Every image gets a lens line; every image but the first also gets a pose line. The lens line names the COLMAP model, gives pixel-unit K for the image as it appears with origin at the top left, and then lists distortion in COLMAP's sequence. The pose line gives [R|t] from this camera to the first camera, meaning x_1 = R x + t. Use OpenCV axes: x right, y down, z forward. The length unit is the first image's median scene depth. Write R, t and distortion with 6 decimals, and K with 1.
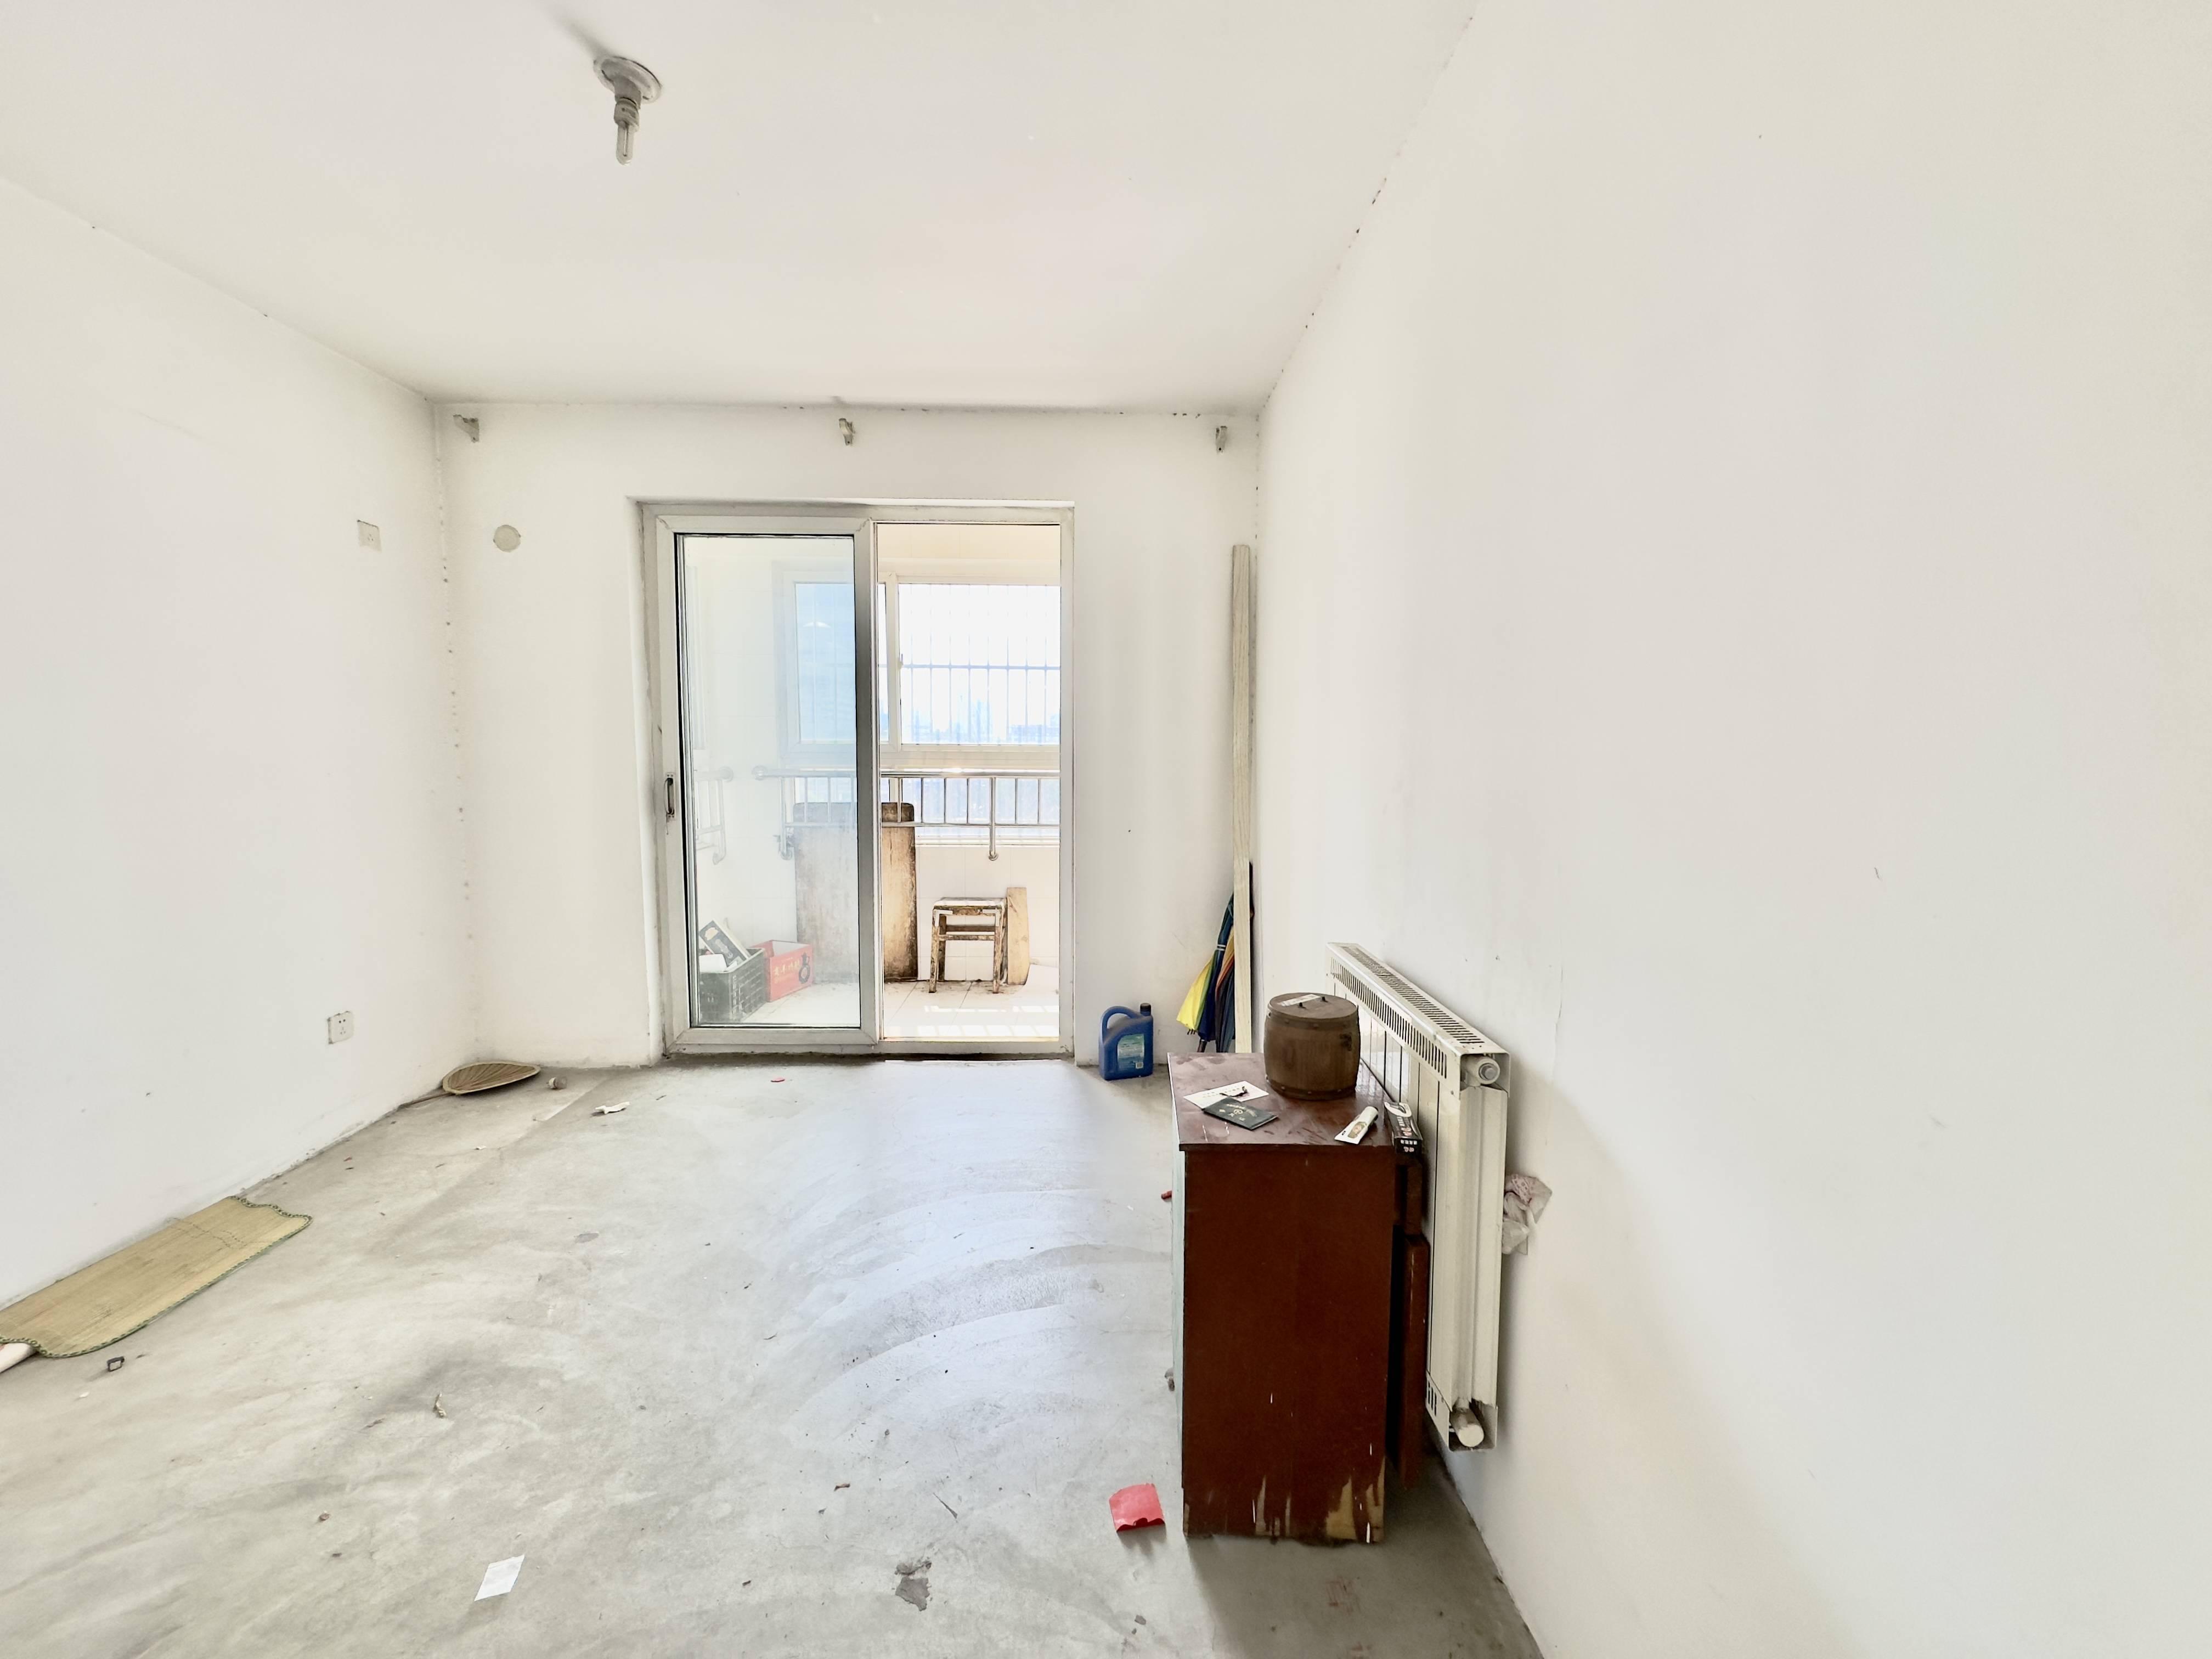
lens RADIAL K [[896.6, 0, 1106.0], [0, 896.6, 829.5], [0, 0, 1]] dist [0.001290, 0.000246]
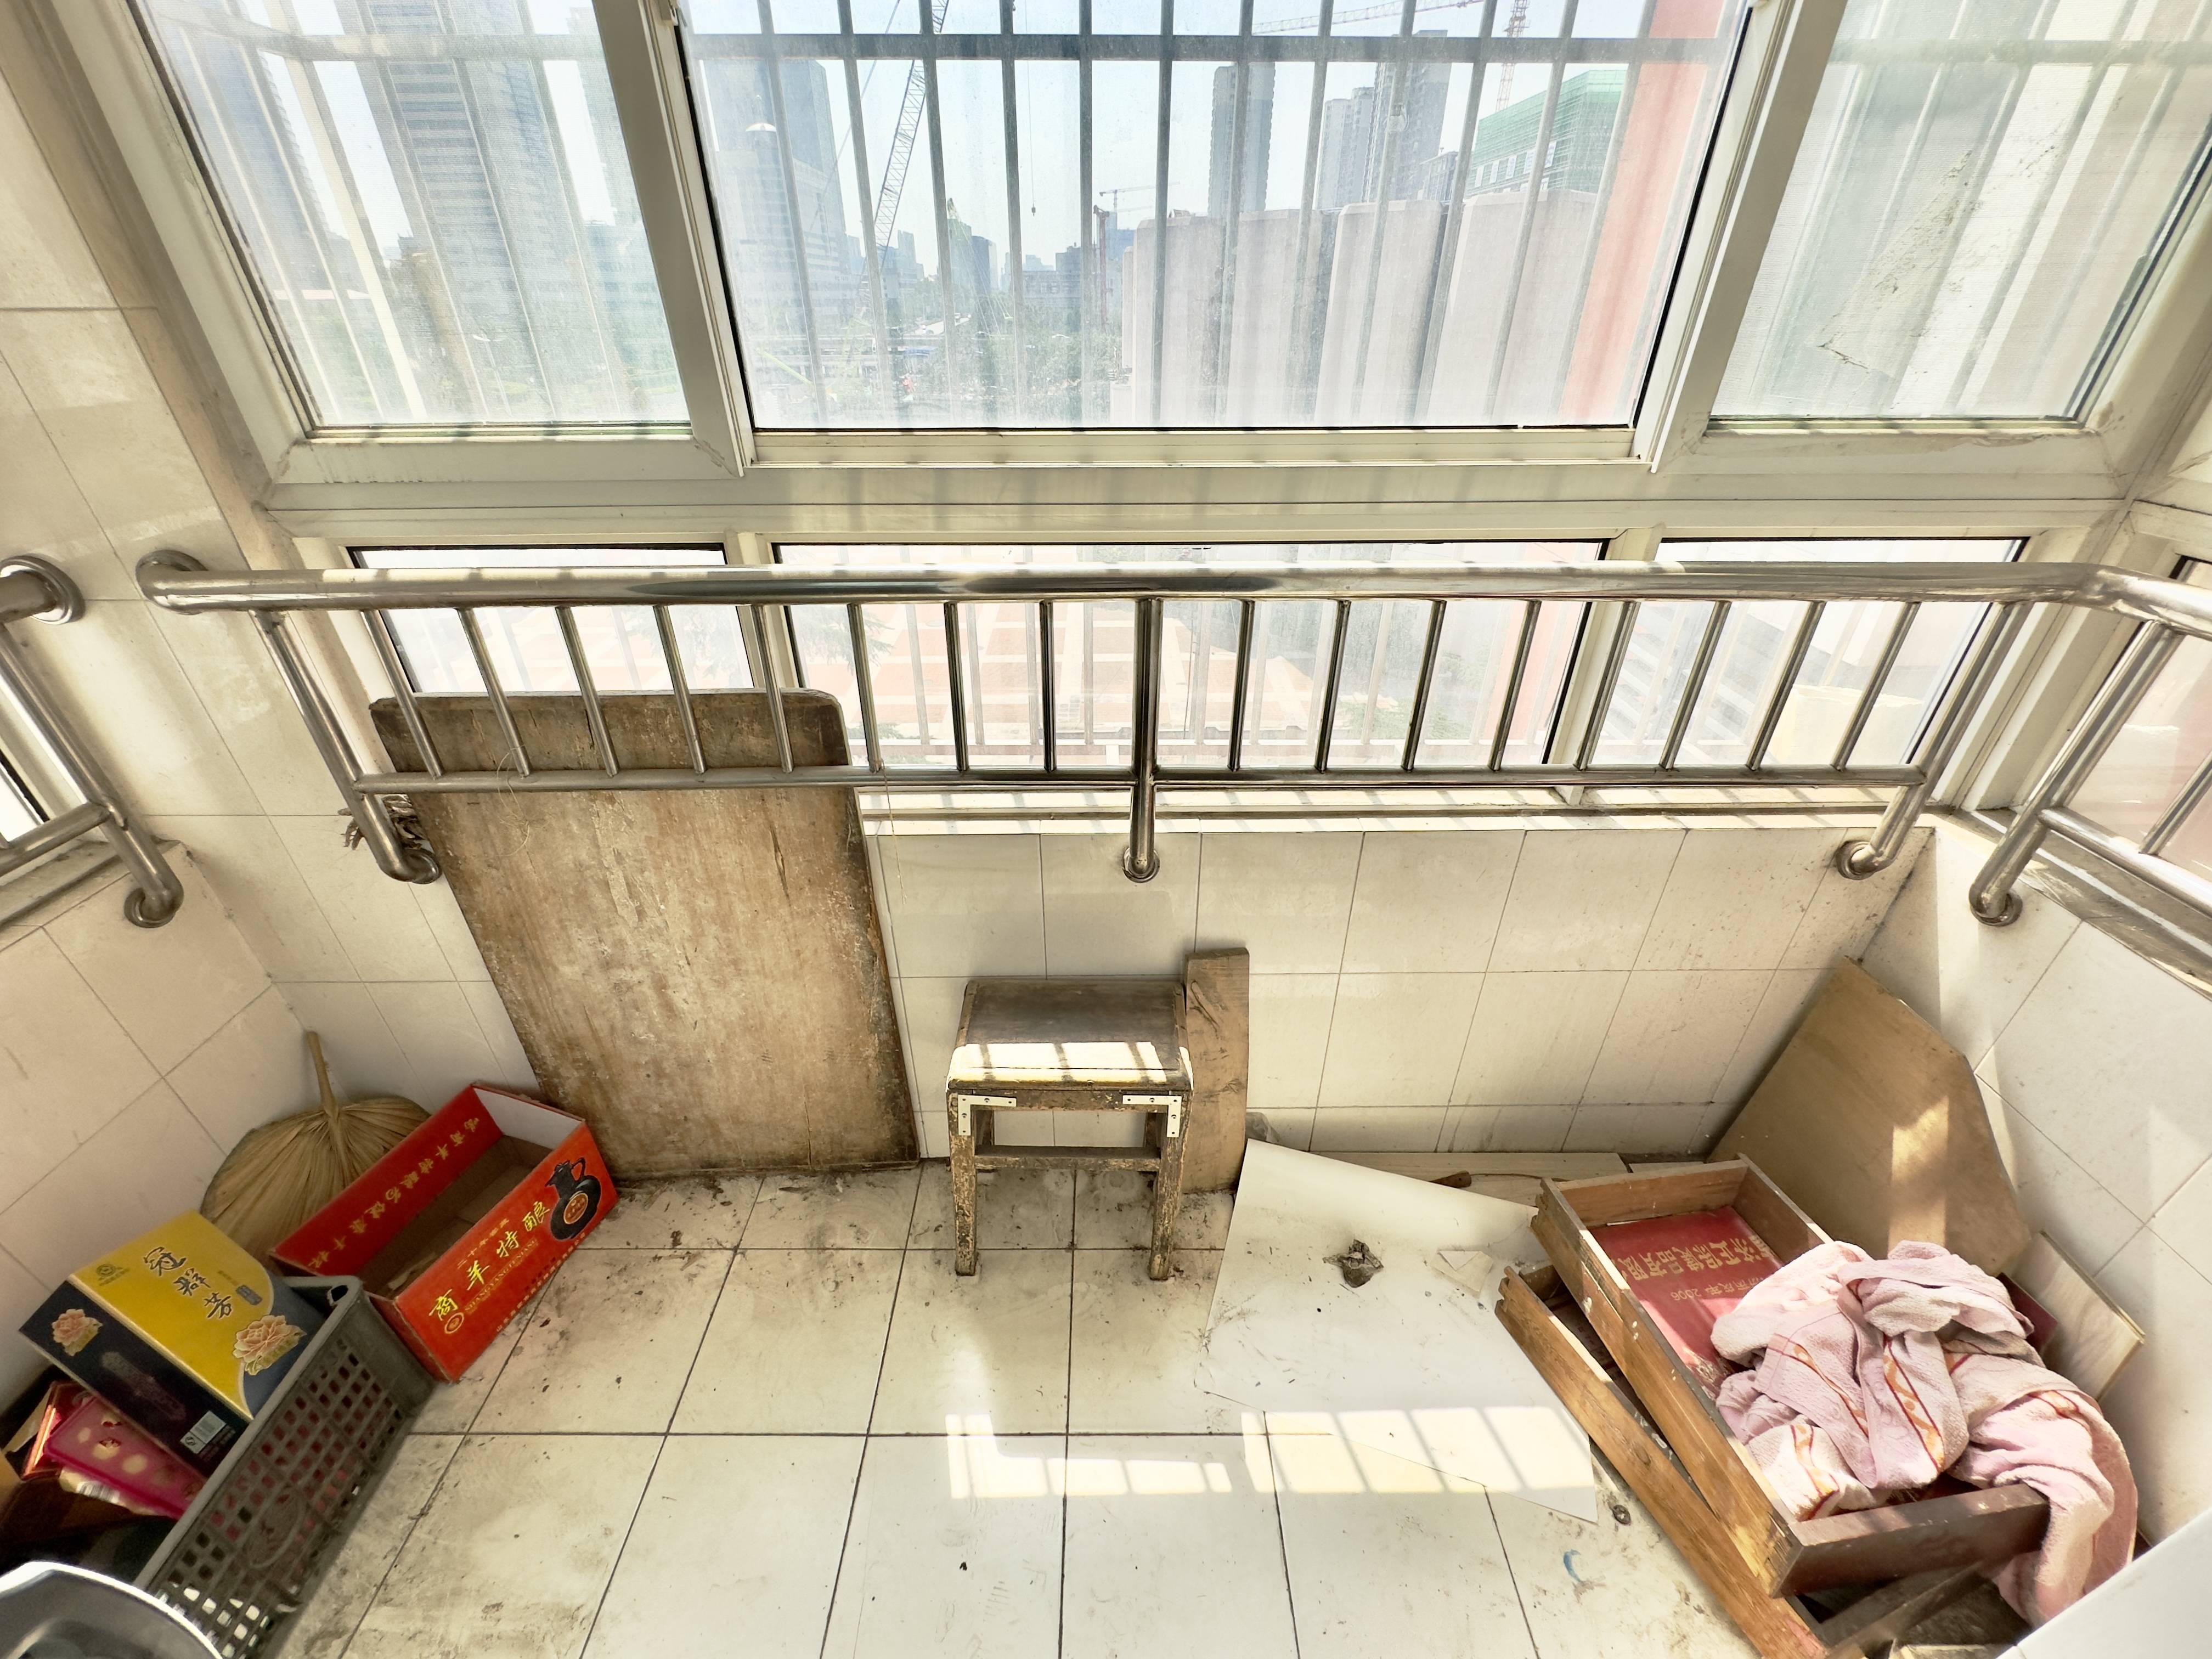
lens RADIAL K [[896.6, 0, 1106.0], [0, 896.6, 829.5], [0, 0, 1]] dist [0.001290, 0.000246]
pose [[0.999910, -0.003836, -0.012819, -0.134302], [0.008978, 0.902691, 0.430195, -0.104572], [0.009922, -0.430272, 0.902645, 0.753893]]
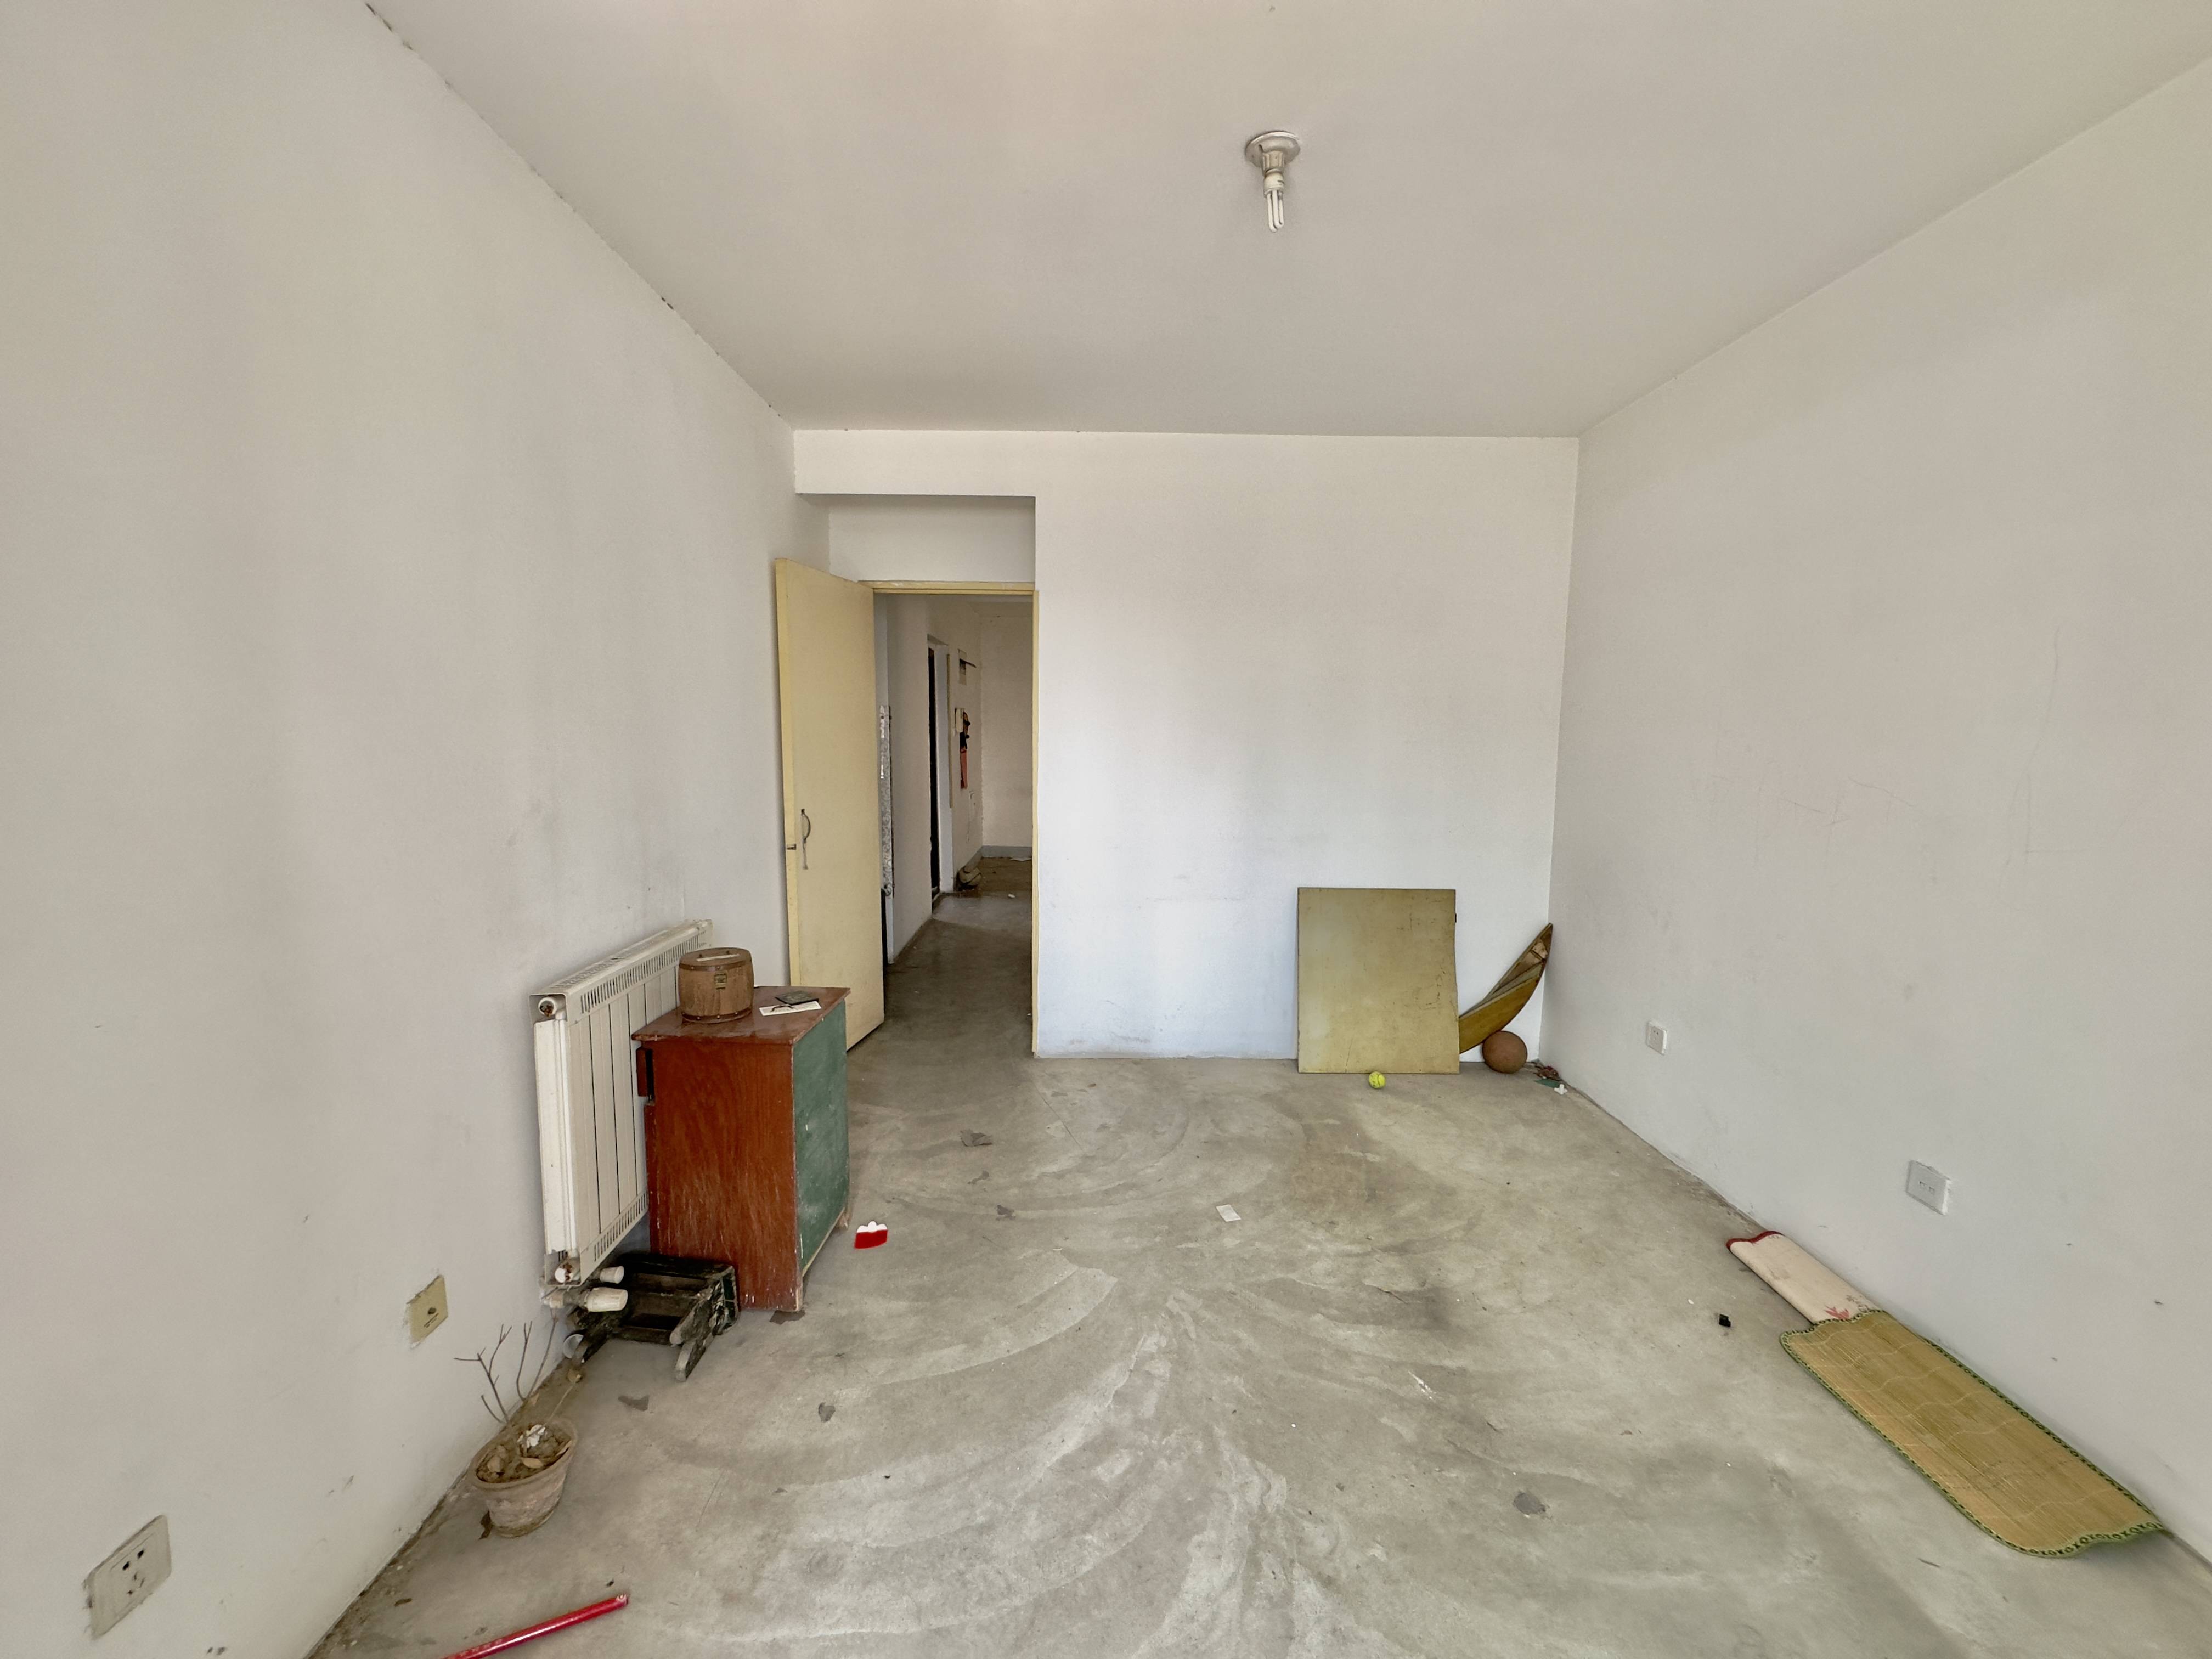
lens RADIAL K [[896.6, 0, 1106.0], [0, 896.6, 829.5], [0, 0, 1]] dist [0.001290, 0.000246]
pose [[-0.999886, -0.012745, 0.008046, -0.347923], [-0.010763, 0.977487, 0.210721, -0.266529], [-0.010550, 0.210610, -0.977513, 2.153402]]
